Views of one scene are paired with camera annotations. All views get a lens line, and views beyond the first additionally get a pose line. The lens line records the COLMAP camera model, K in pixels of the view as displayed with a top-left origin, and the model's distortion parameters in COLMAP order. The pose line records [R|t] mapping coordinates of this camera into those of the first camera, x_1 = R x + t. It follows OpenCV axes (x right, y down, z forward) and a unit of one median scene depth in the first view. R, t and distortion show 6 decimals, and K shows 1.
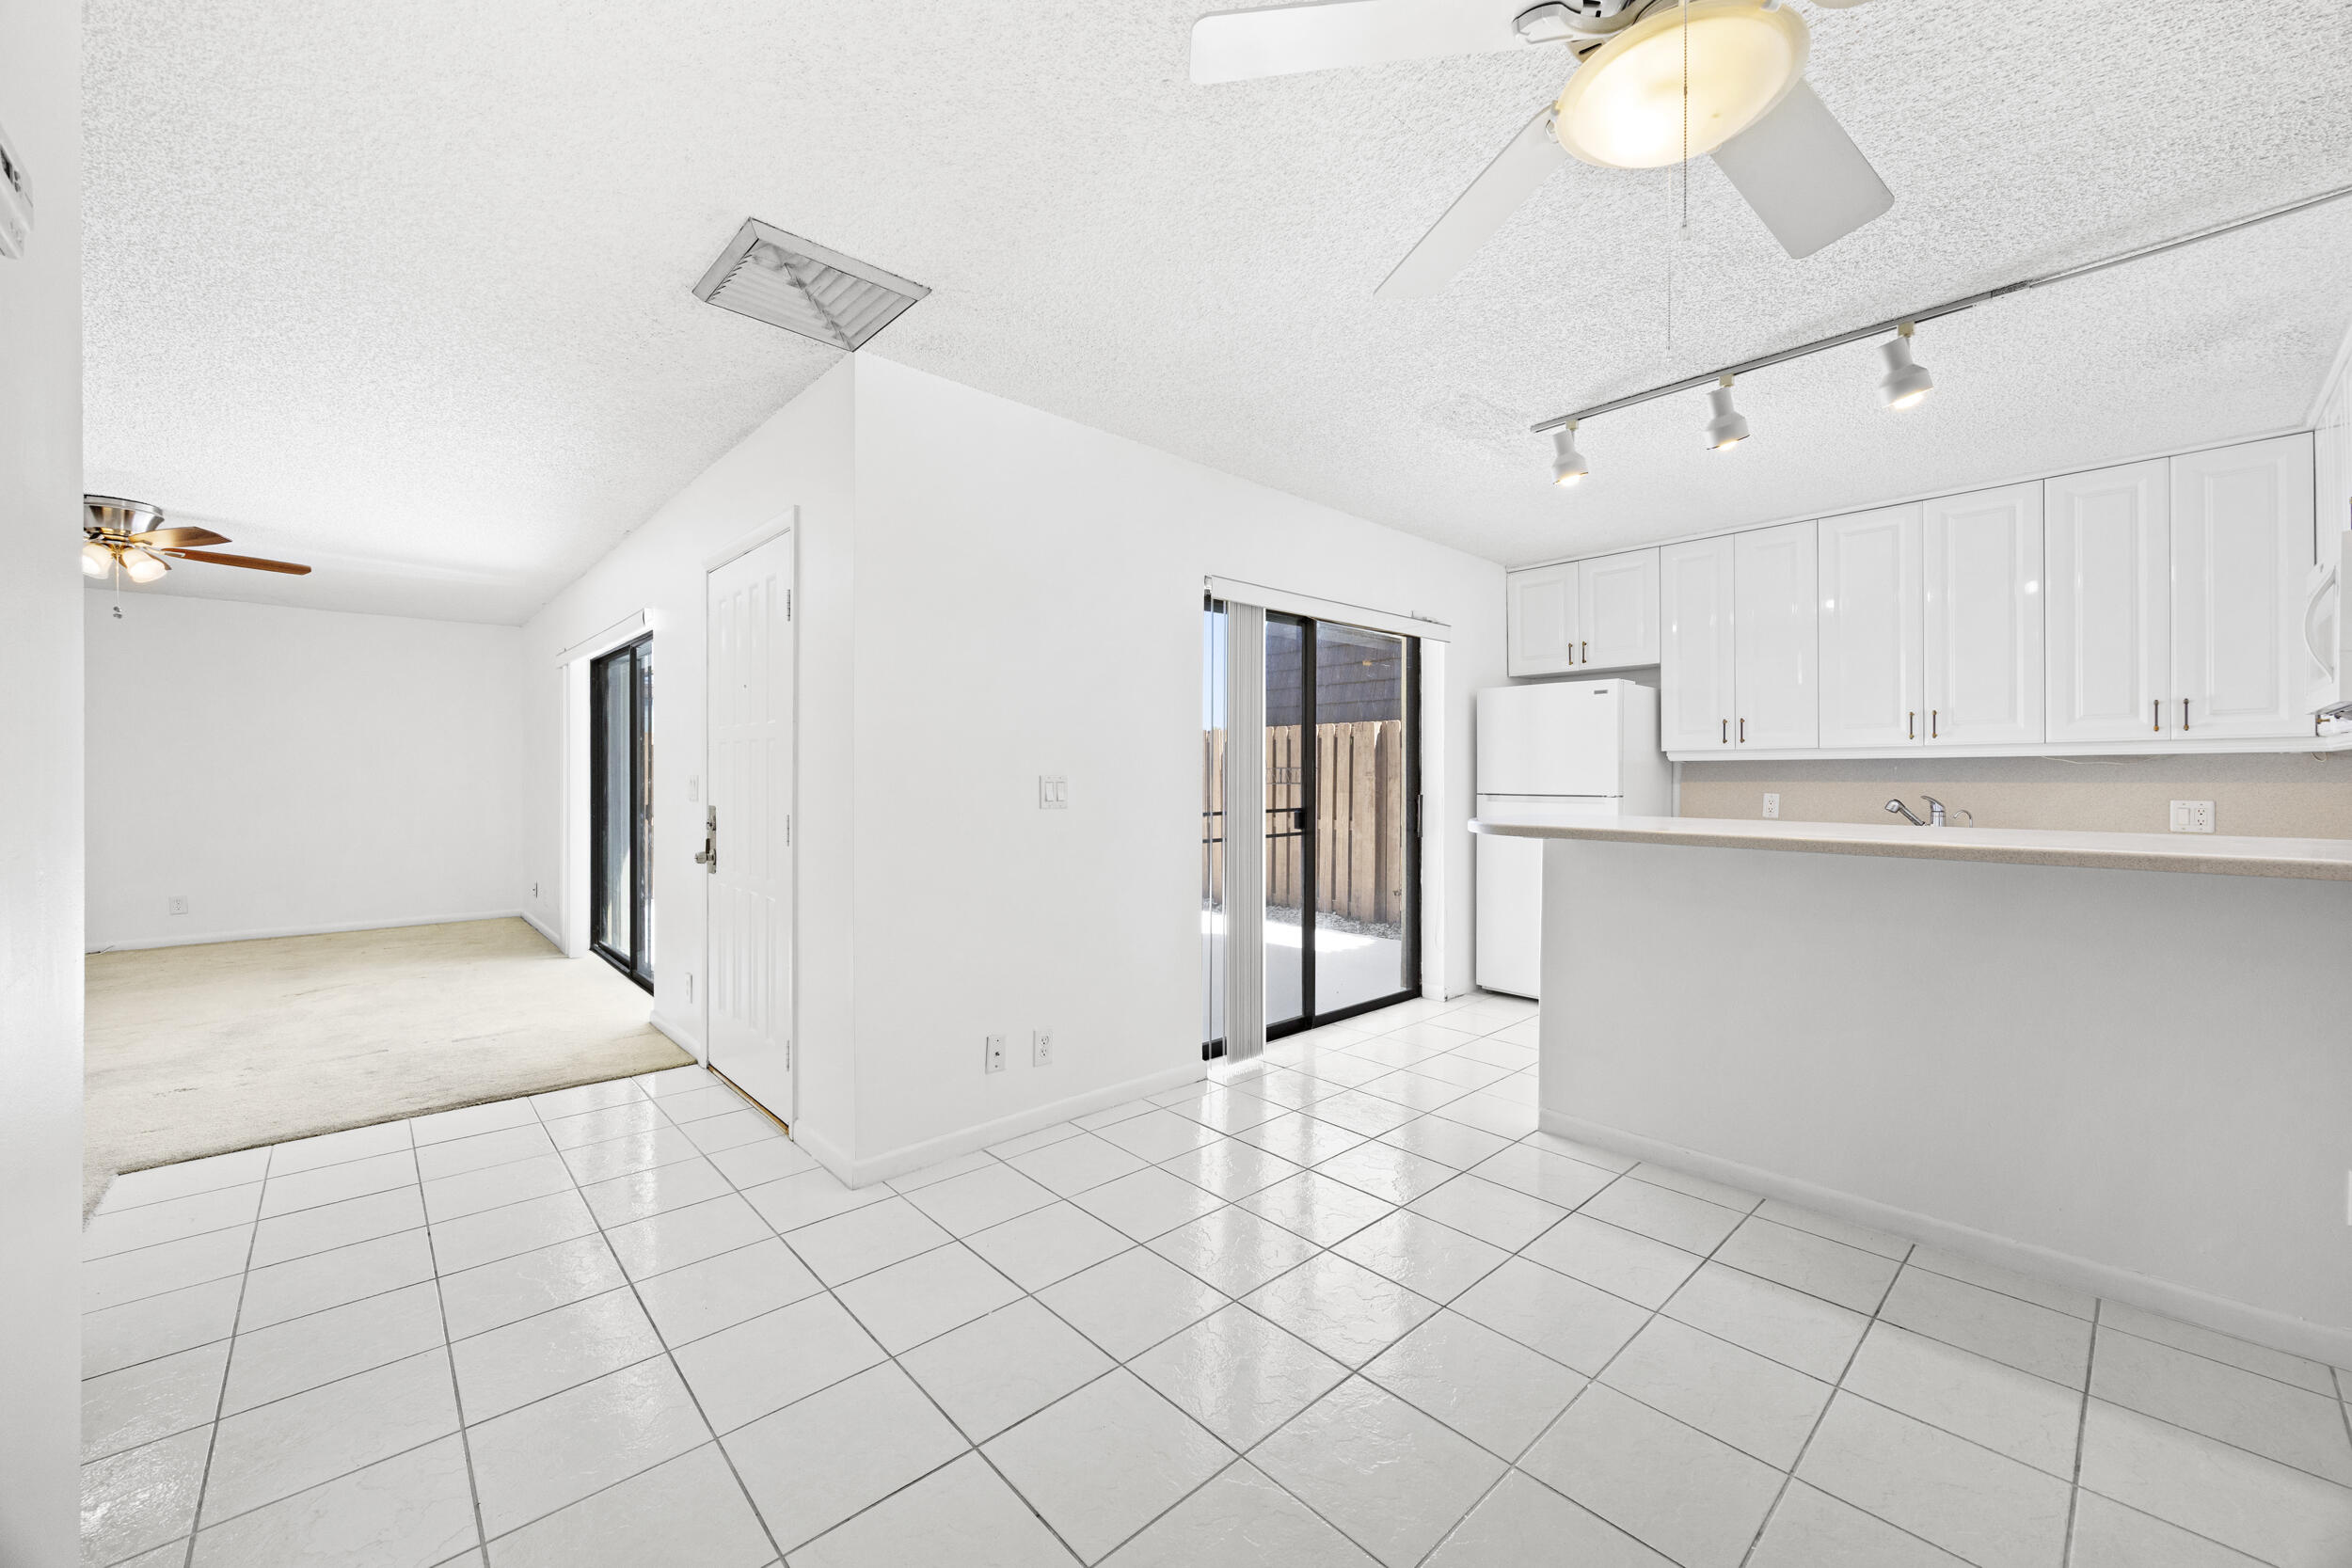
lens RADIAL K [[898.0, 0, 1183.2], [0, 898.0, 768.2], [0, 0, 1]] dist [-0.001843, 0.000007]
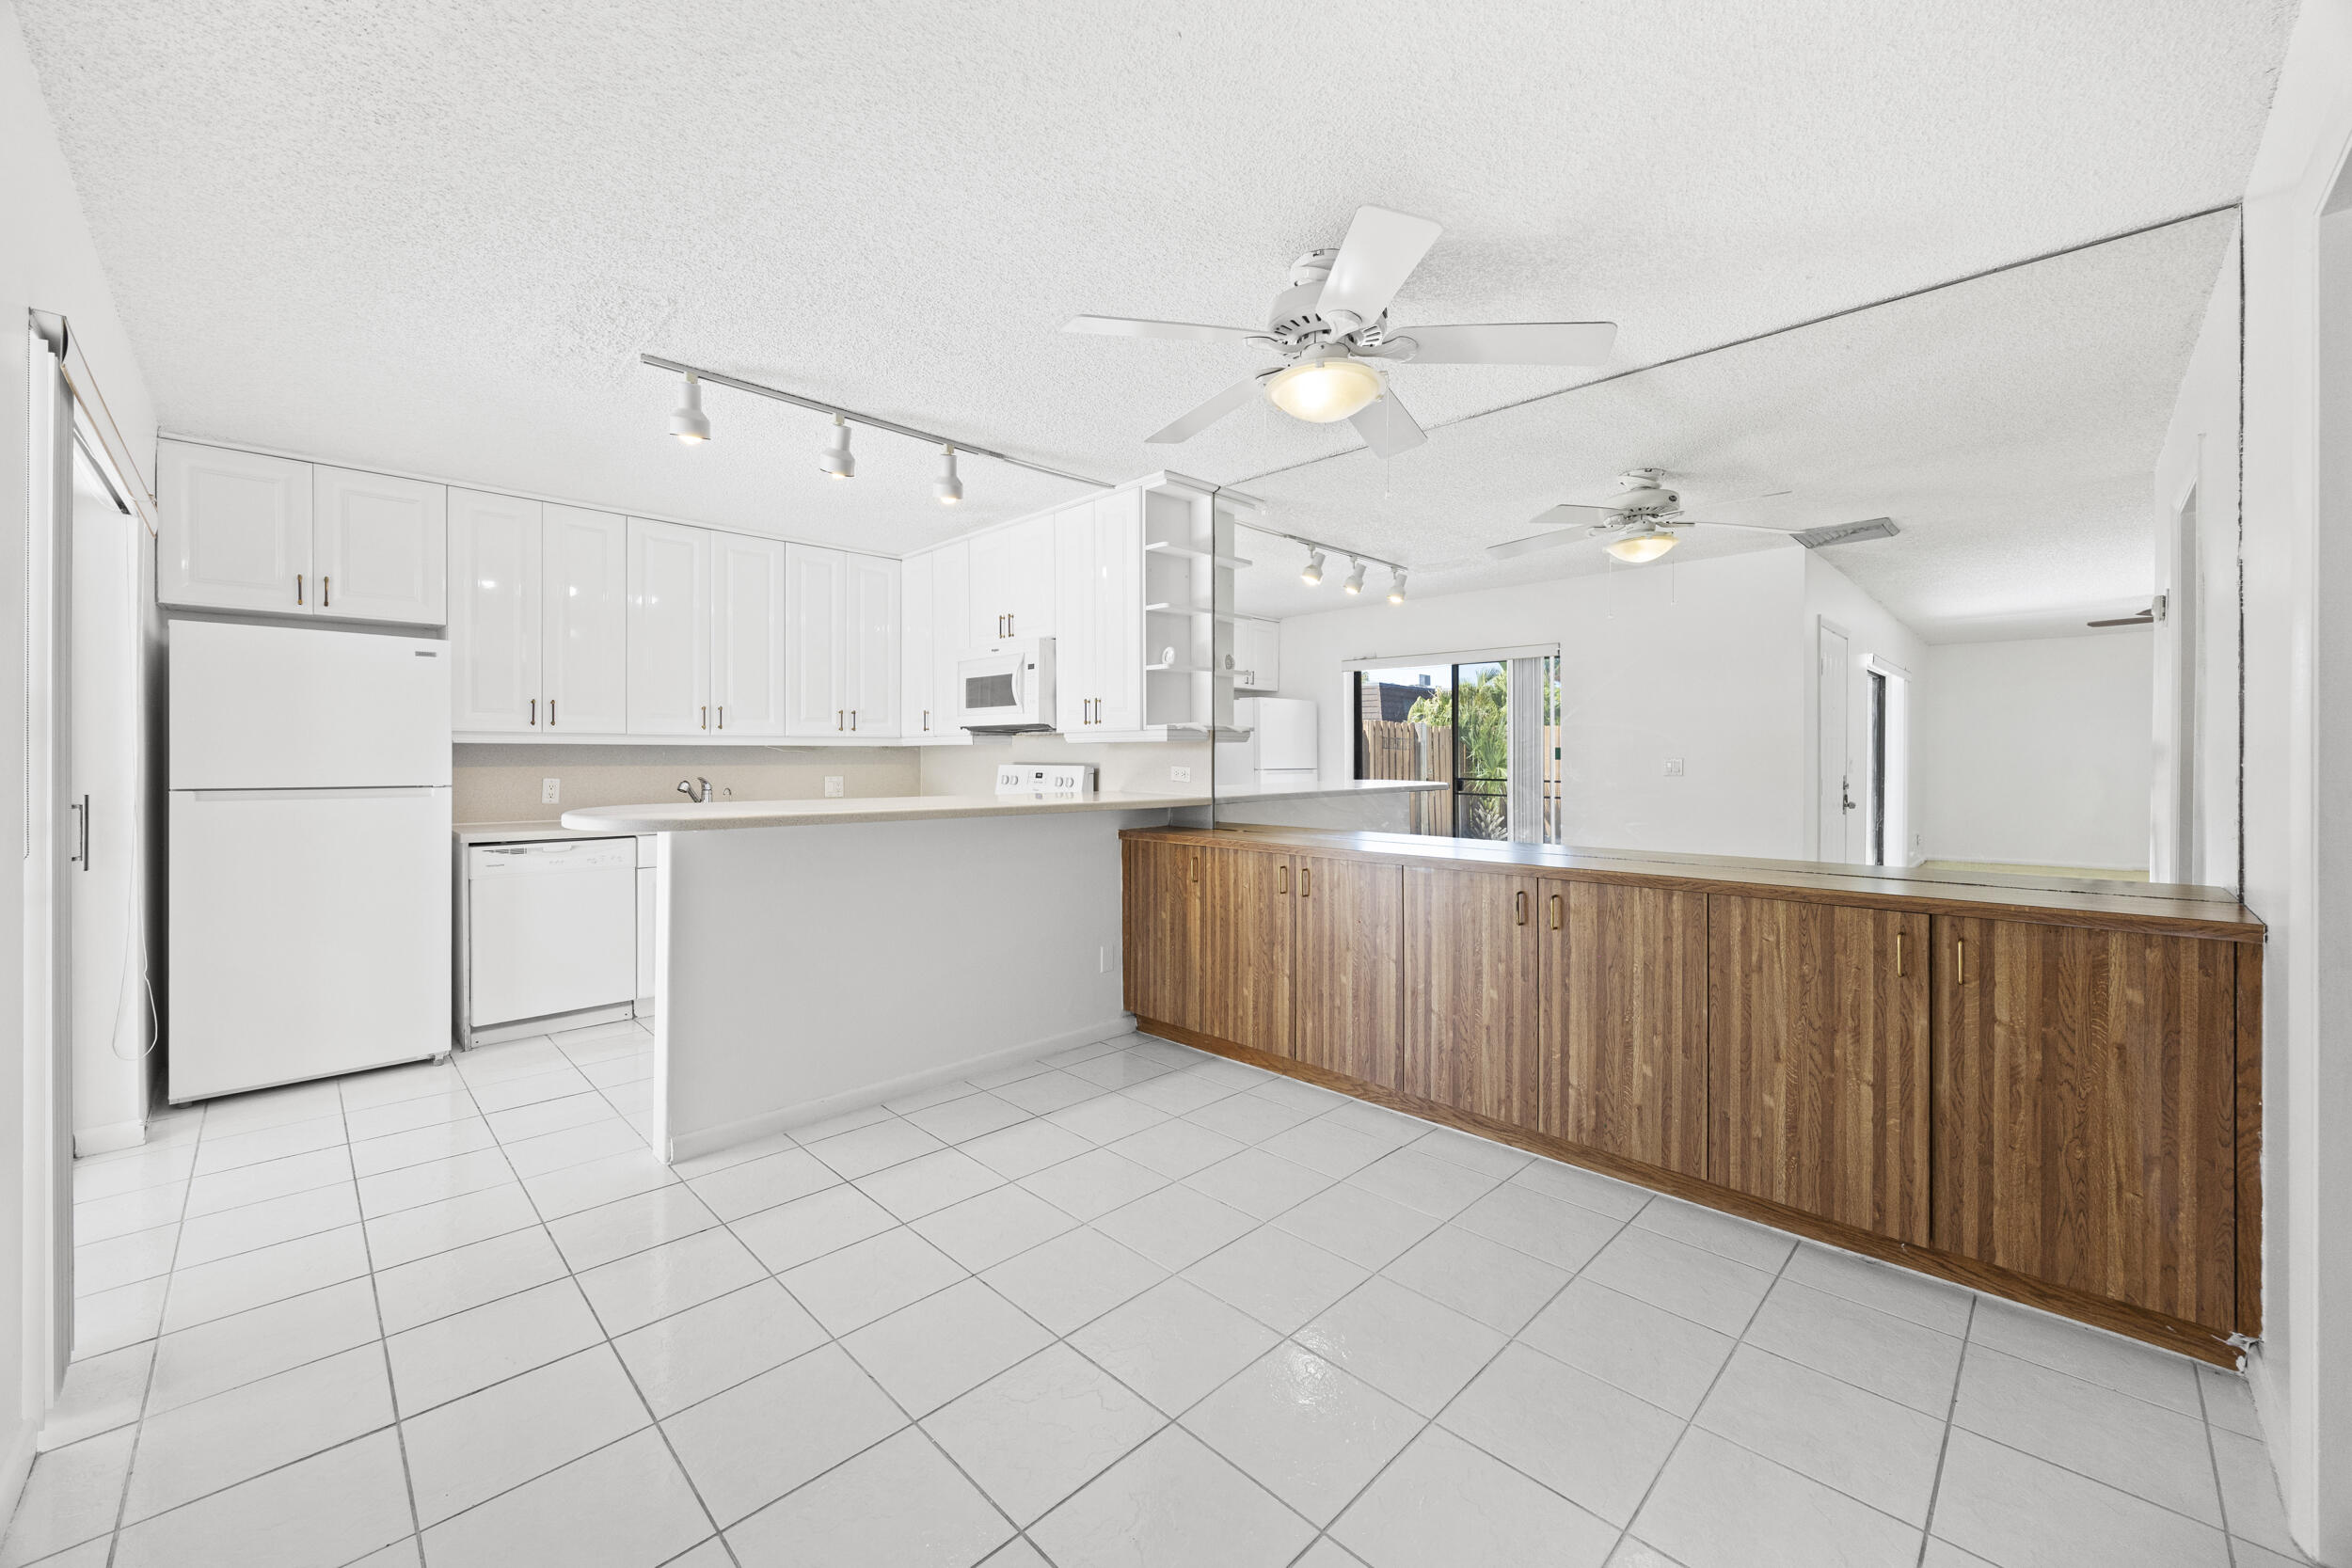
lens RADIAL K [[903.9, 0, 1180.3], [0, 903.9, 763.3], [0, 0, 1]] dist [0.000122, 0.000494]
pose [[-0.032651, -0.006384, 0.999446, -0.359504], [-0.010652, 0.999925, 0.006039, -0.001350], [-0.999410, -0.010448, -0.032717, 0.375787]]
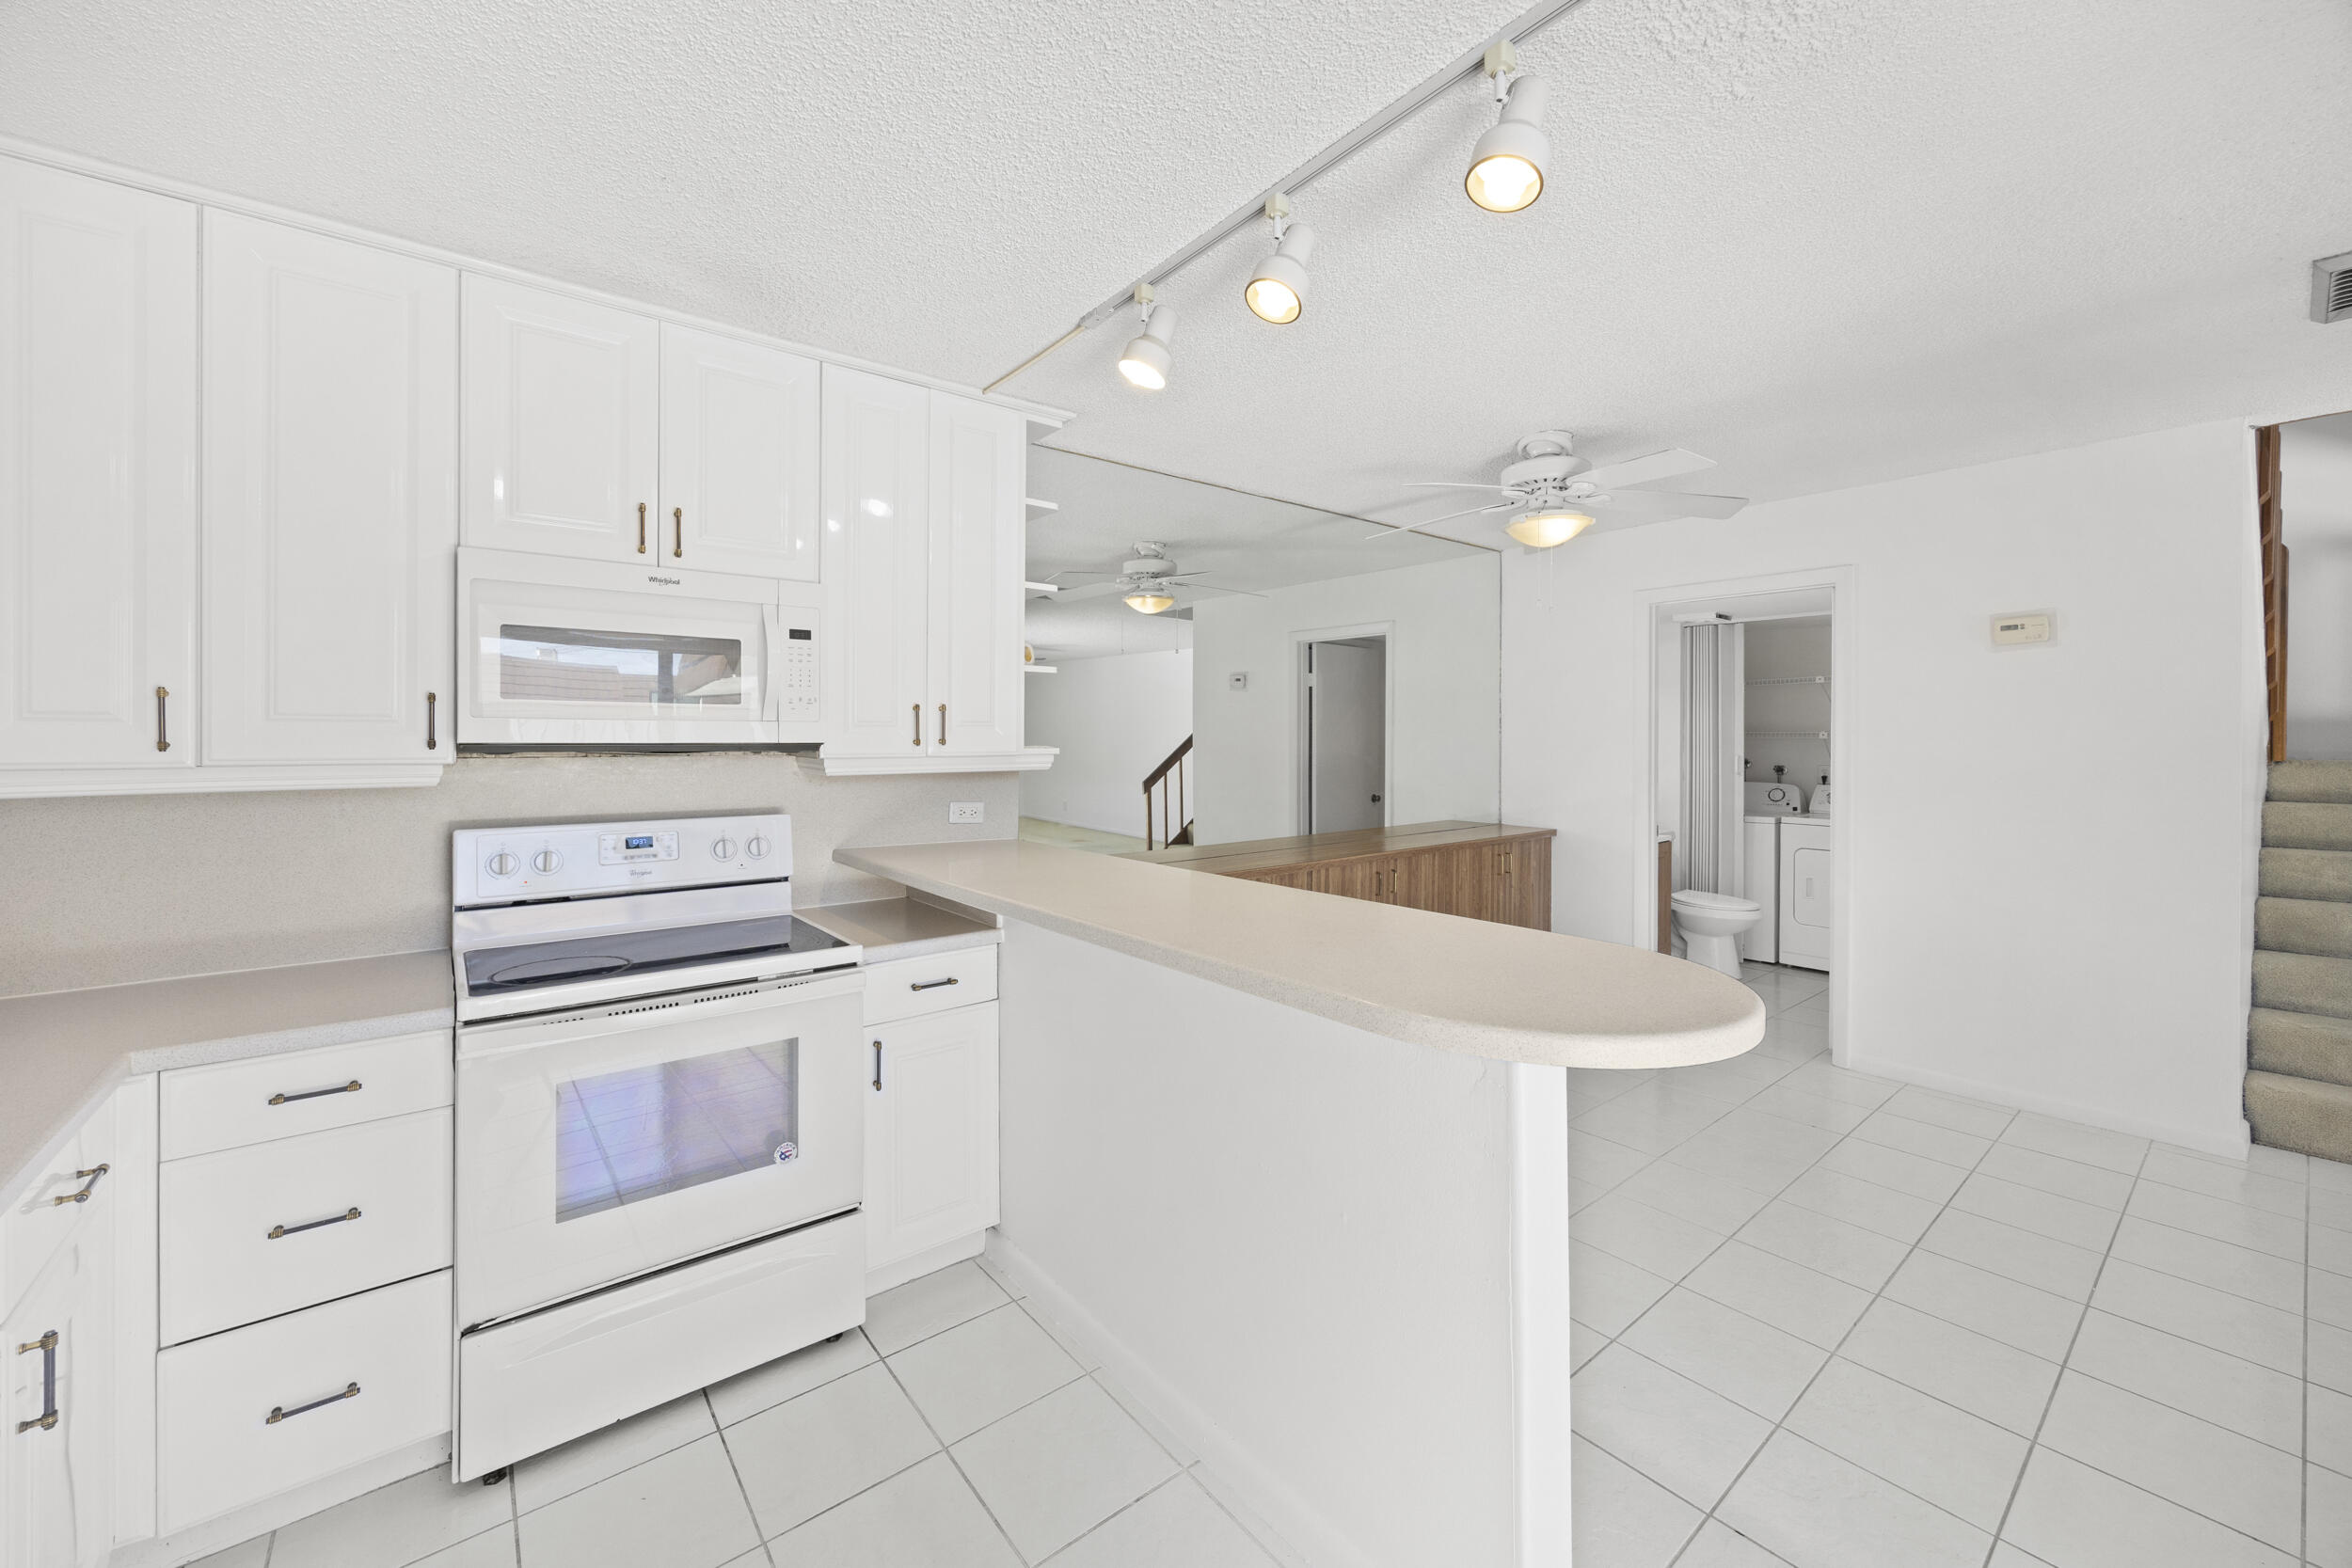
lens RADIAL K [[910.8, 0, 1180.4], [0, 910.8, 746.1], [0, 0, 1]] dist [0.001146, 0.000231]
pose [[-0.997413, 0.000089, 0.071885, 0.396836], [0.000098, 1.000000, 0.000122, -0.035621], [-0.071885, 0.000128, -0.997413, 1.033869]]
